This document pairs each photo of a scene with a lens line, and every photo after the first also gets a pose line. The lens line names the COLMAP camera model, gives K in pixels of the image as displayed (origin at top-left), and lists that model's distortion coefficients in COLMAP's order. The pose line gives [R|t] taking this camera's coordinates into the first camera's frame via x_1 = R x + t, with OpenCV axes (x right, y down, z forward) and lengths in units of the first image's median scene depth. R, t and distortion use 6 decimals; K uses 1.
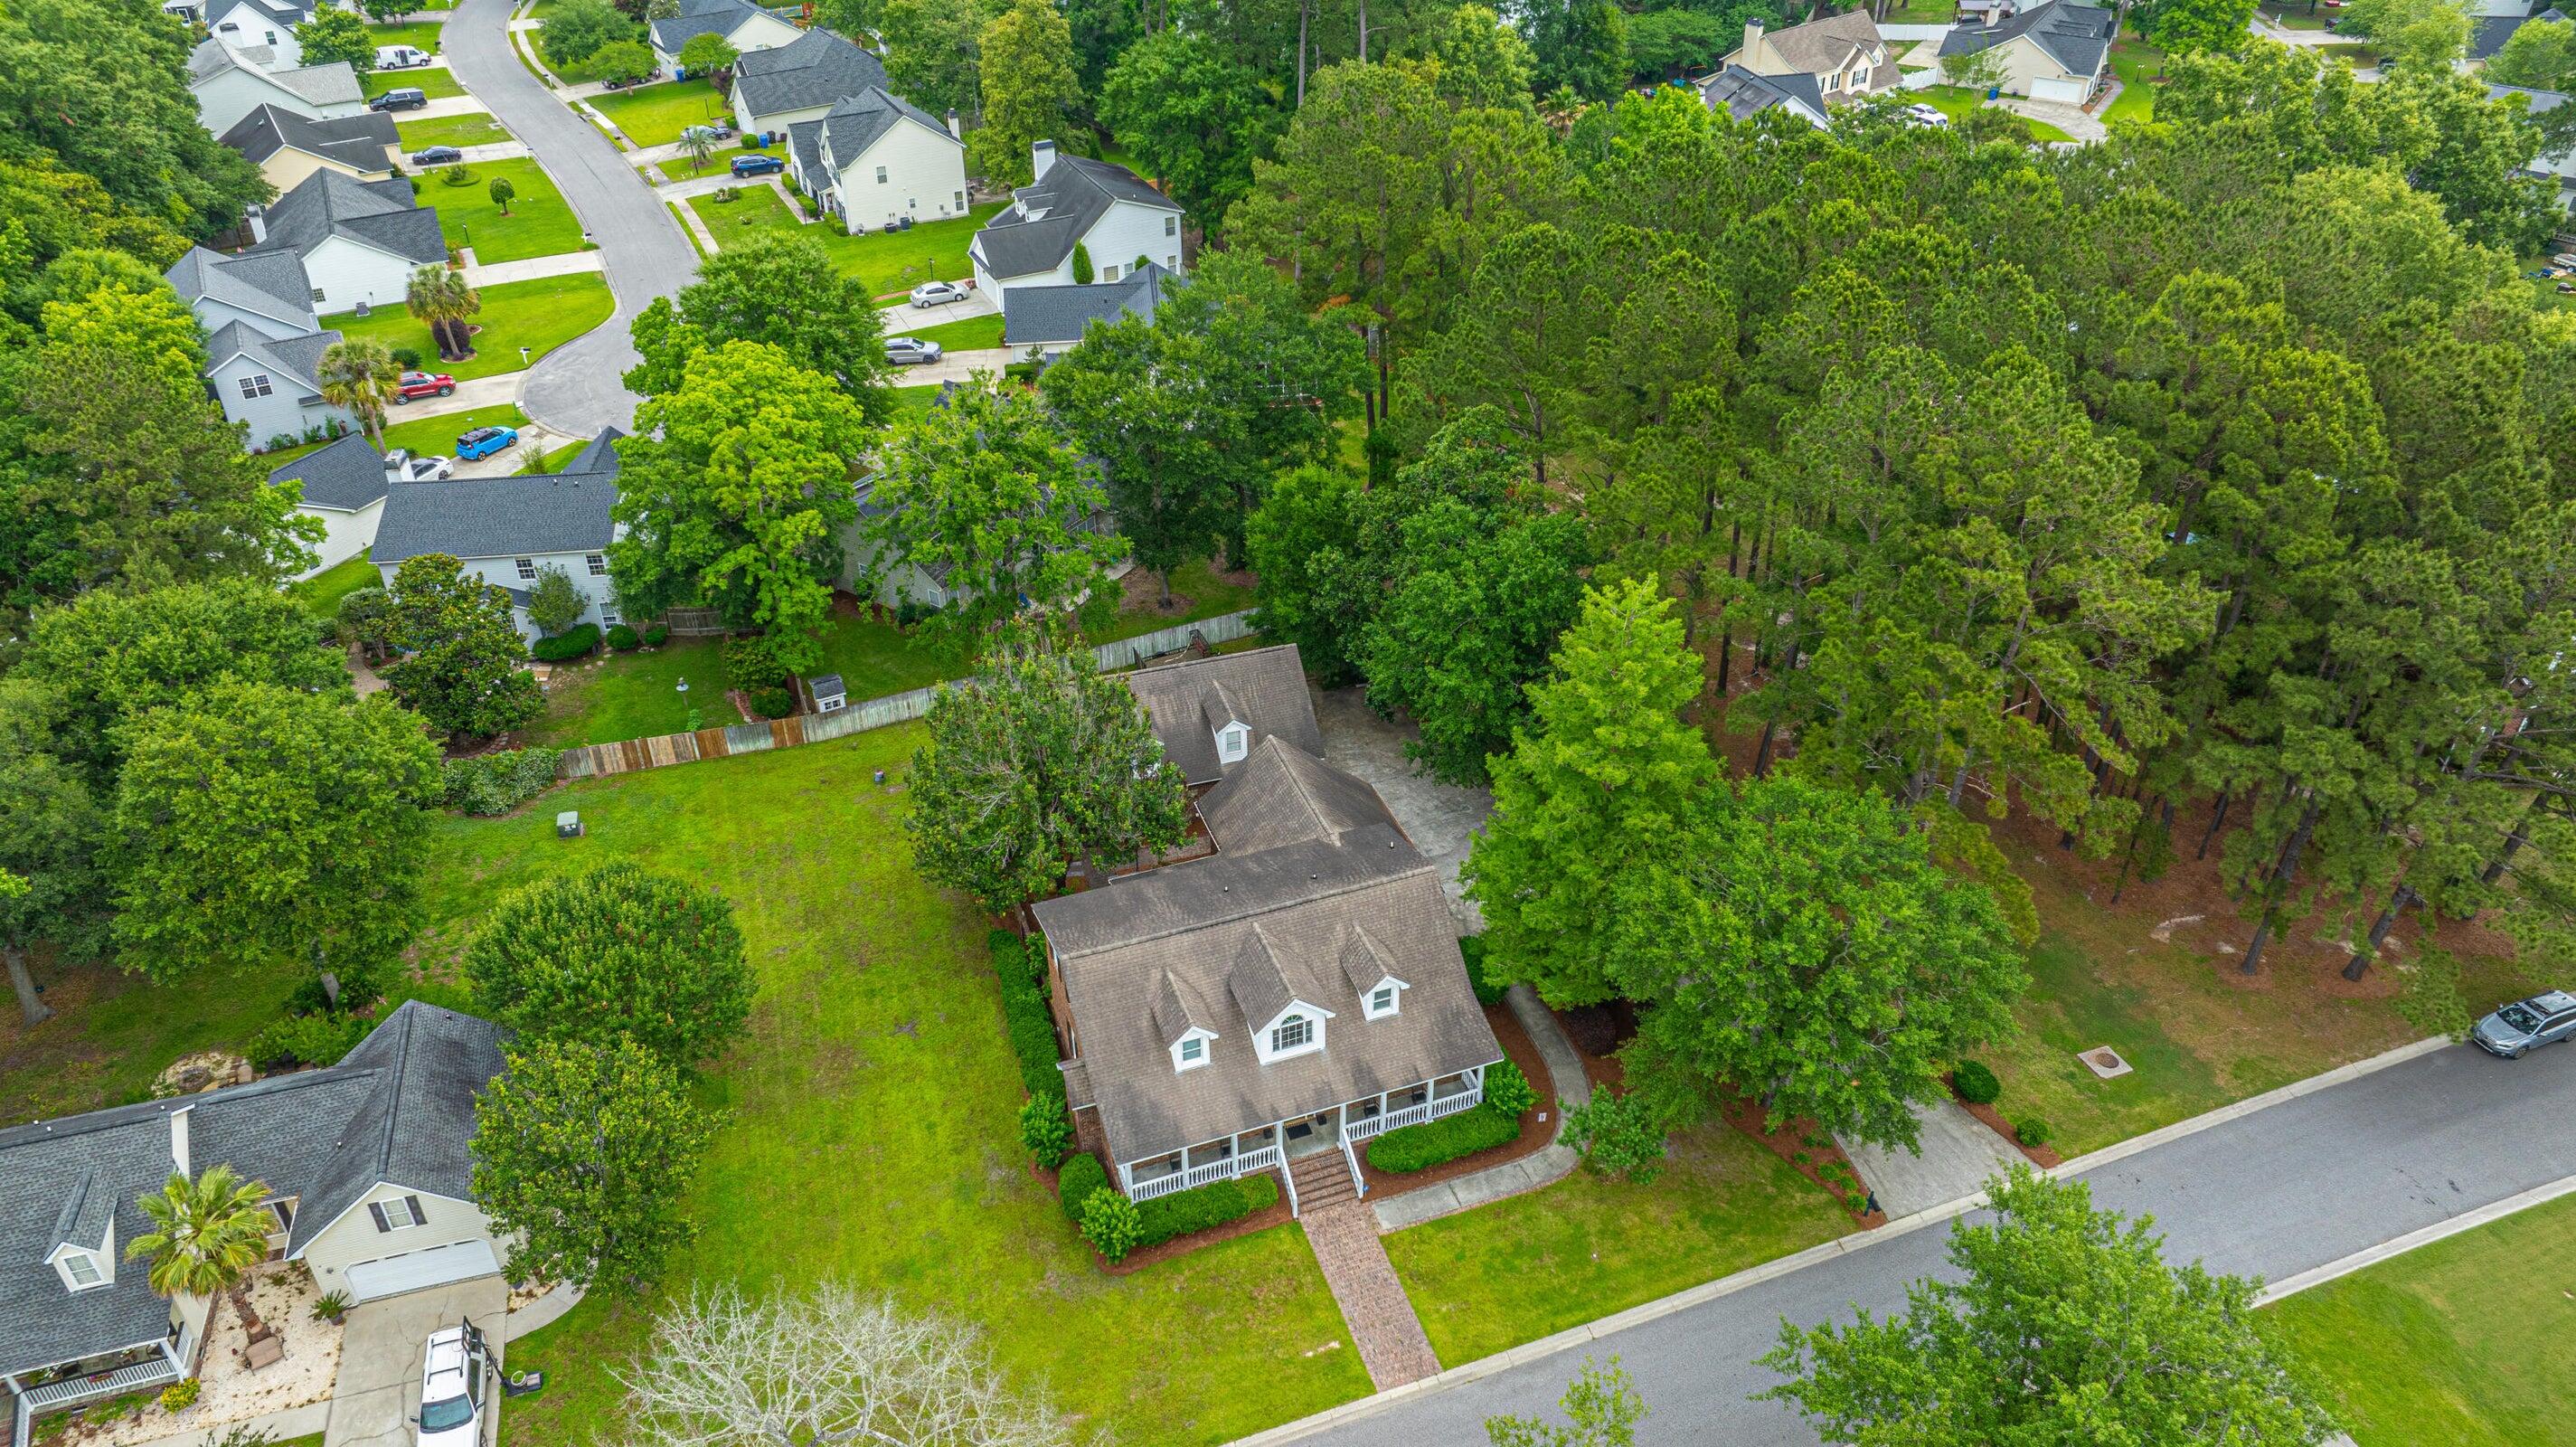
lens RADIAL K [[1818.6, 0, 1284.0], [0, 1818.6, 724.6], [0, 0, 1]] dist [-0.042992, 0.046488]
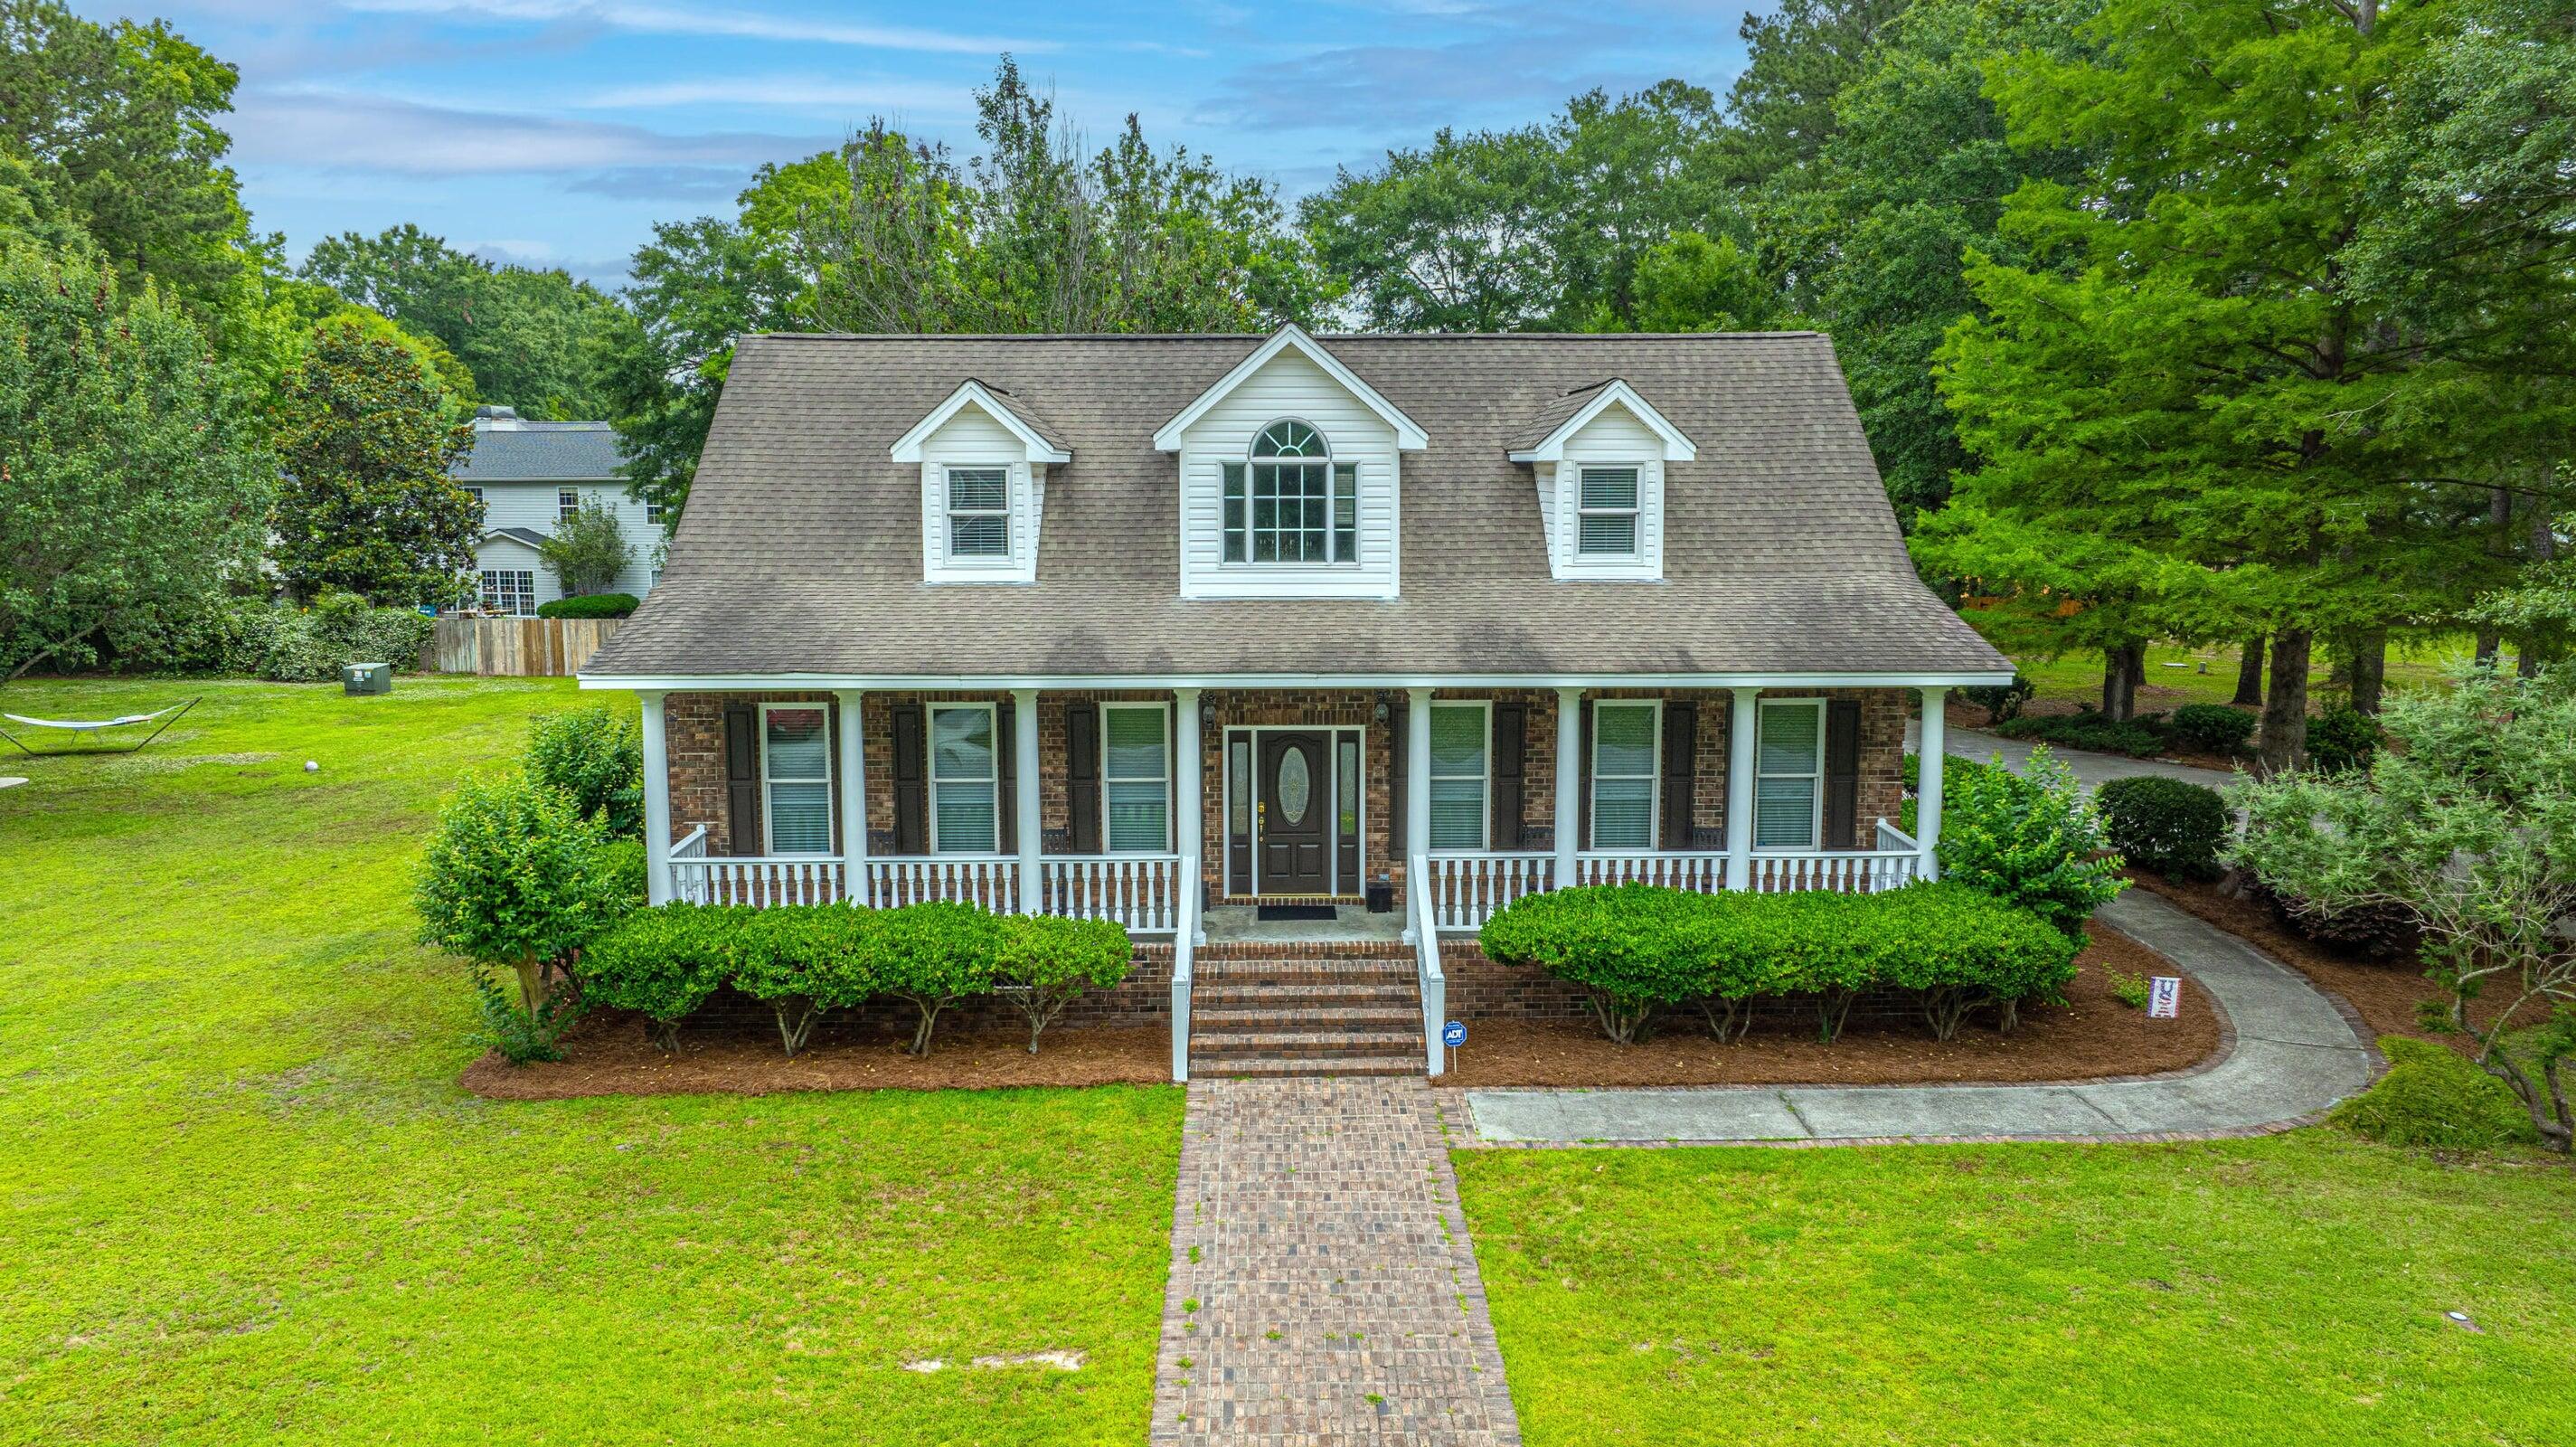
lens RADIAL K [[1818.6, 0, 1285.5], [0, 1818.6, 726.4], [0, 0, 1]] dist [-0.042992, 0.046488]
pose [[0.946880, 0.052643, -0.317250, 0.099606], [-0.188945, 0.889350, -0.416362, 0.316256], [0.260227, 0.454187, 0.852054, 0.704454]]
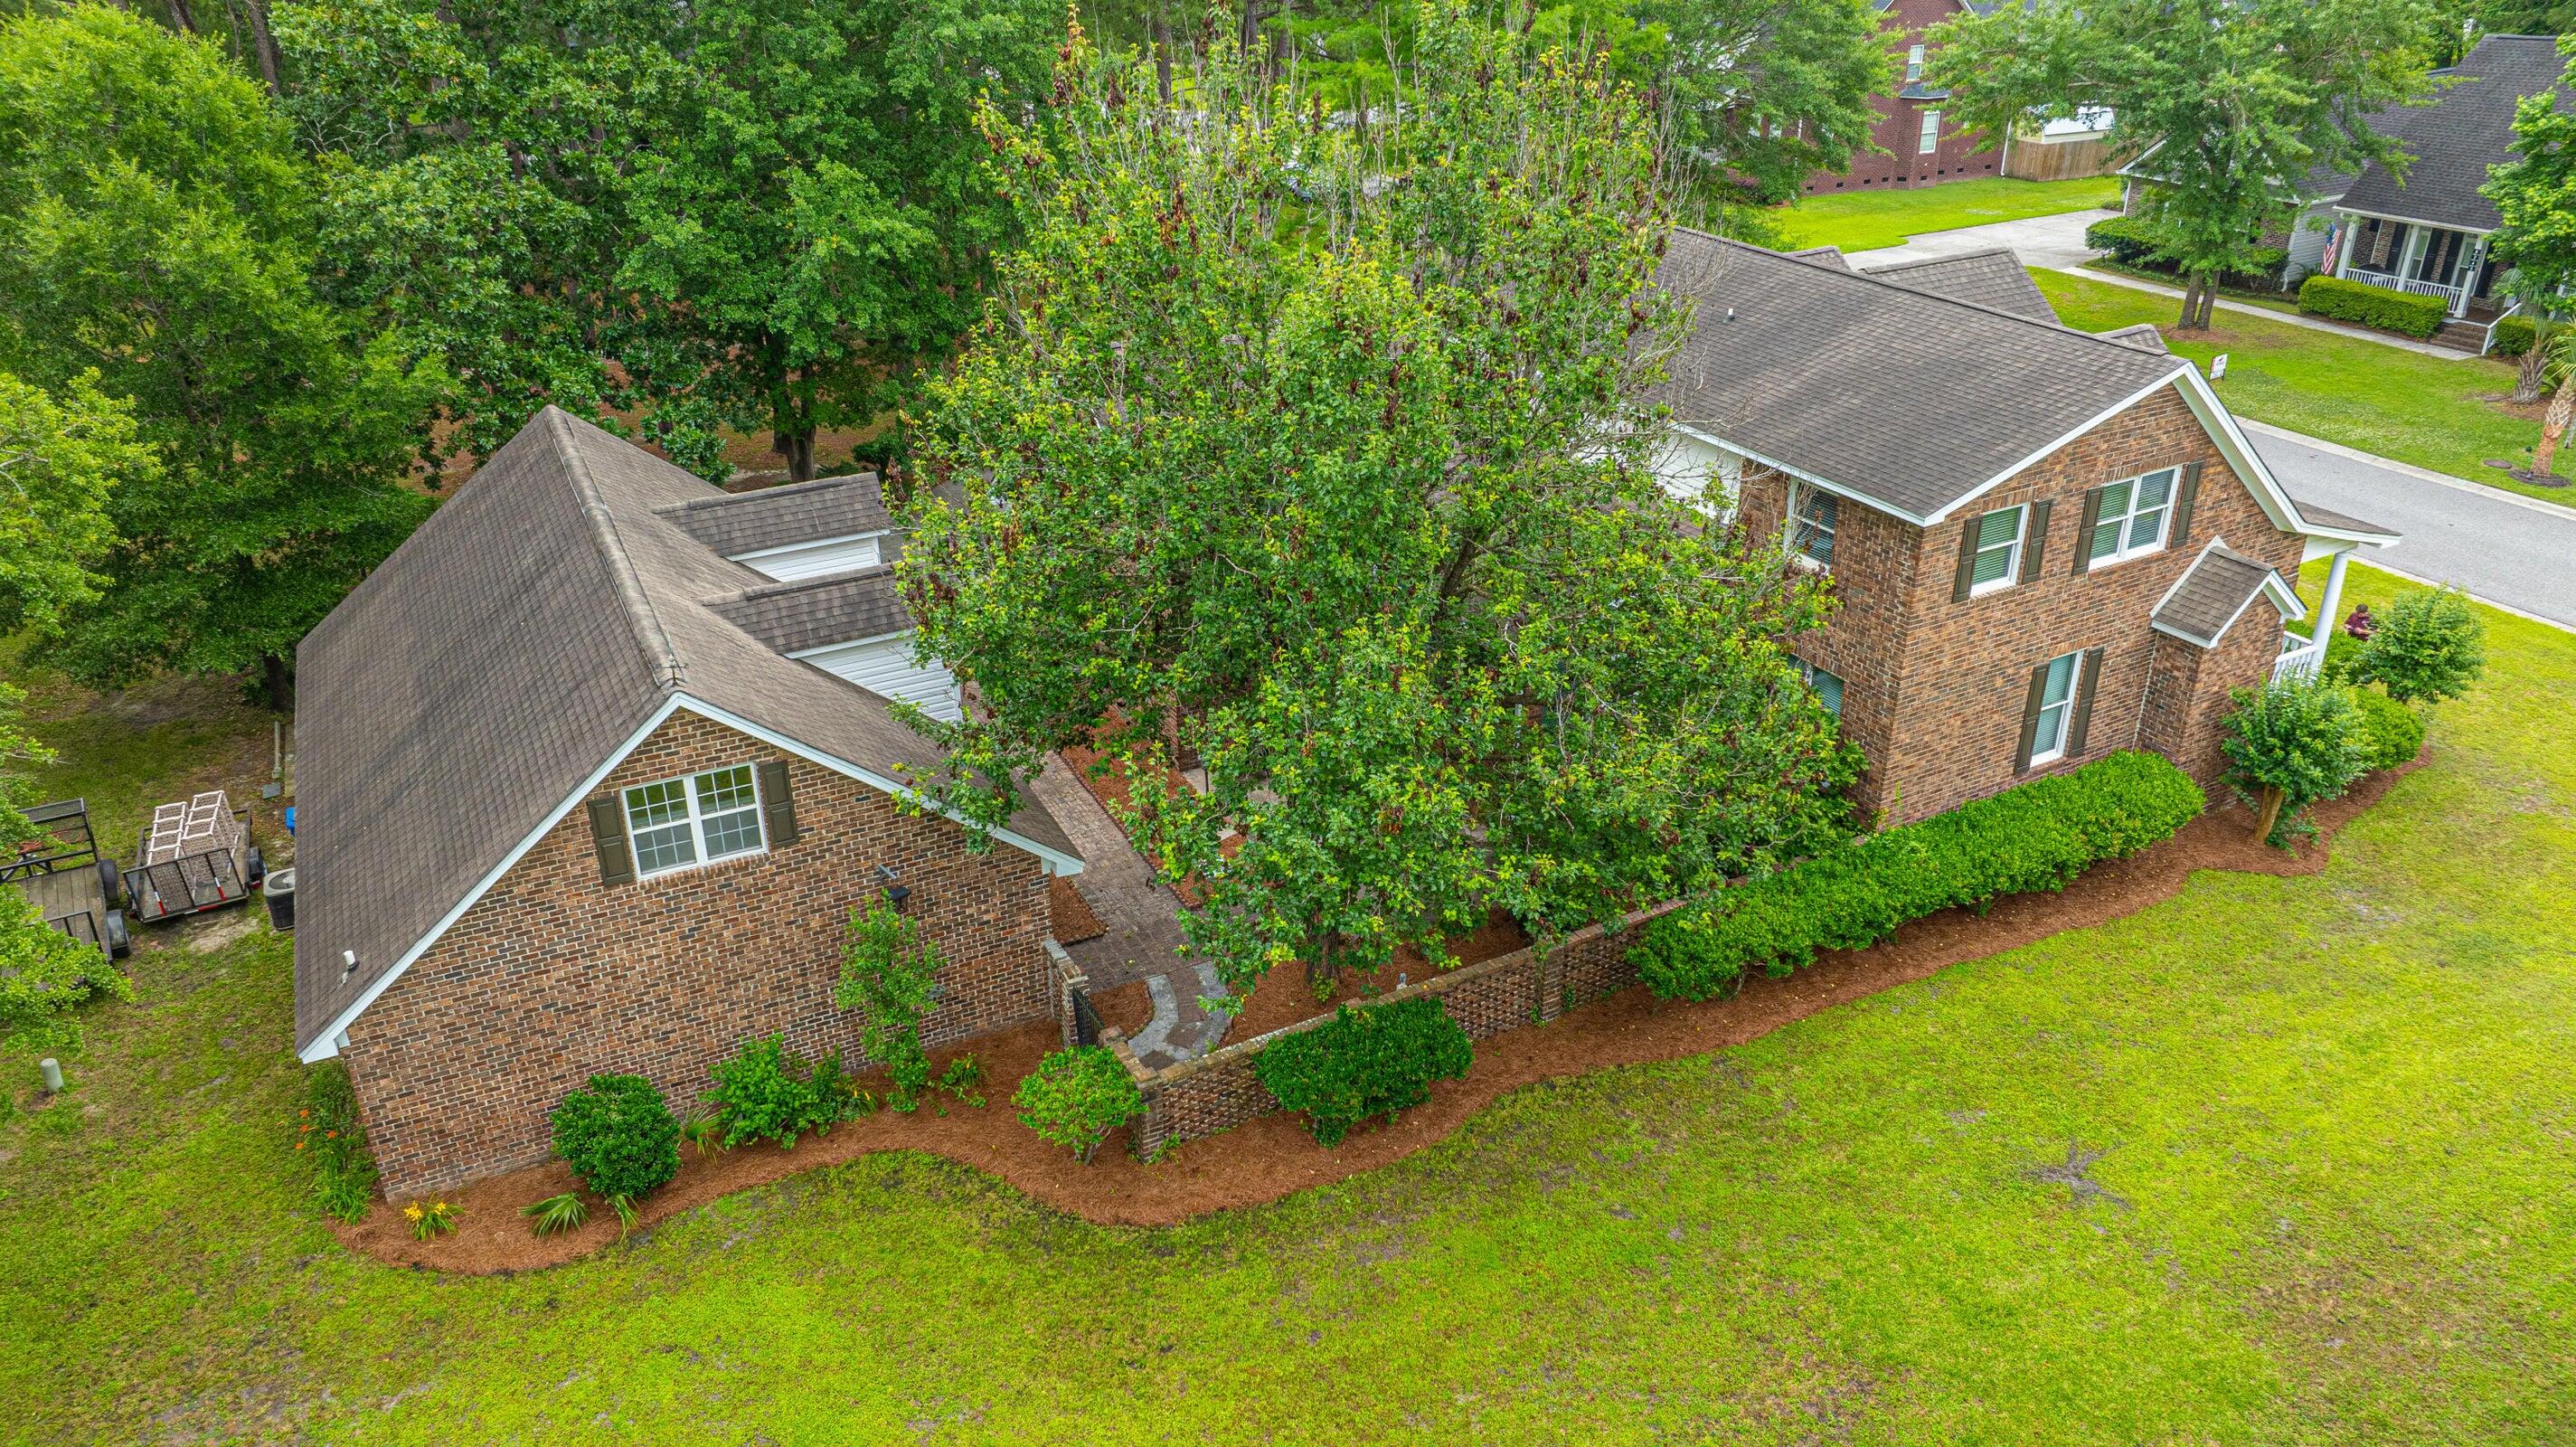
lens RADIAL K [[1818.6, 0, 1283.5], [0, 1818.6, 720.6], [0, 0, 1]] dist [-0.042992, 0.046488]
pose [[-0.160901, -0.424506, 0.891014, -0.444220], [0.568748, 0.697931, 0.435221, -0.091773], [-0.806620, 0.576790, 0.129140, 1.086680]]
